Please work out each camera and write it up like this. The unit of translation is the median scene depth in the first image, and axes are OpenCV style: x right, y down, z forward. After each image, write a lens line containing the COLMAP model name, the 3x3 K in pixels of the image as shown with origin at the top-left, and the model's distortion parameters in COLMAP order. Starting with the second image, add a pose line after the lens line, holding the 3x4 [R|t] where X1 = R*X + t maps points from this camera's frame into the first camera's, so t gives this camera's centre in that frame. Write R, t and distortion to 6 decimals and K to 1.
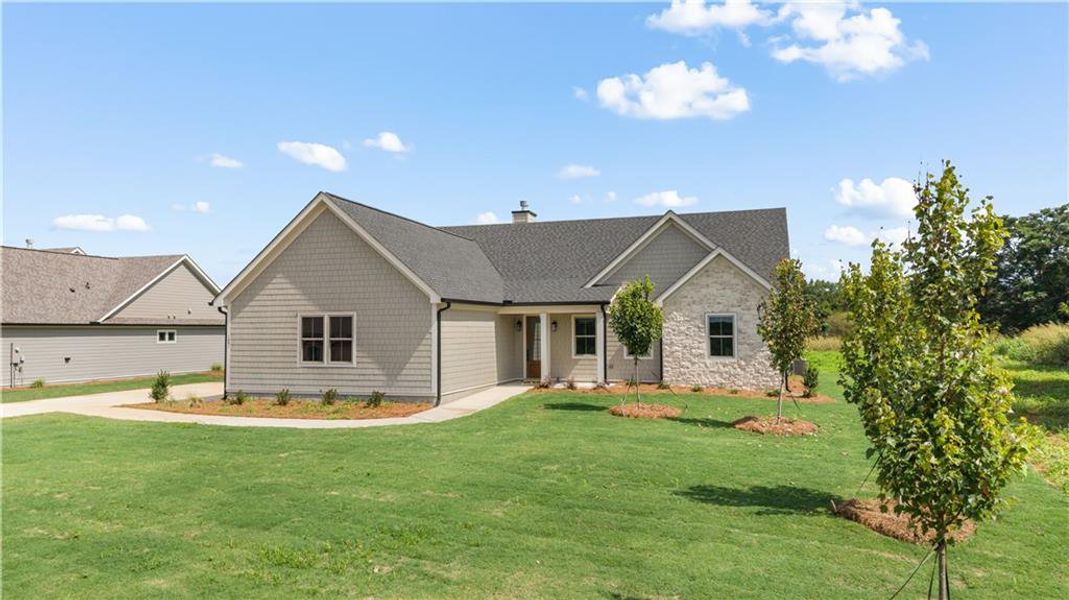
lens RADIAL K [[726.2, 0, 534.5], [0, 726.2, 300.0], [0, 0, 1]] dist [-0.000393, -0.000464]
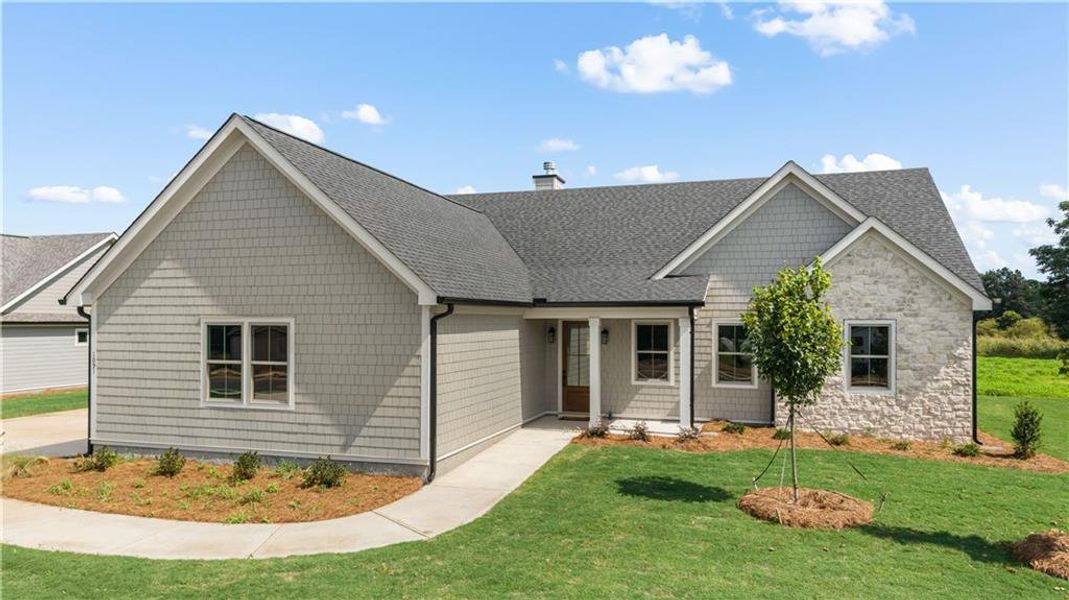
lens RADIAL K [[726.1, 0, 530.7], [0, 726.1, 324.6], [0, 0, 1]] dist [-0.017320, -0.002426]
pose [[0.999972, 0.007372, 0.000929, -0.050137], [-0.007407, 0.998831, 0.047771, -0.007467], [-0.000576, -0.047777, 0.998858, 0.388075]]
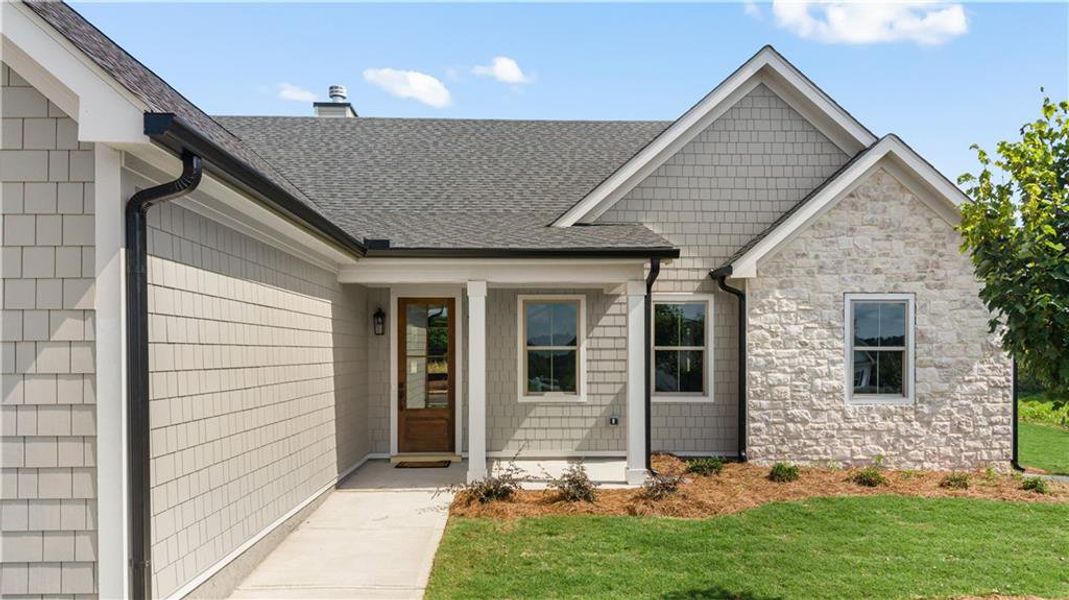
lens RADIAL K [[733.5, 0, 544.5], [0, 733.5, 359.6], [0, 0, 1]] dist [0.069814, -0.102303]
pose [[0.937927, -0.000285, 0.346832, -0.090348], [-0.017558, 0.998678, 0.048304, 0.042408], [-0.346387, -0.051395, 0.936683, 0.713092]]
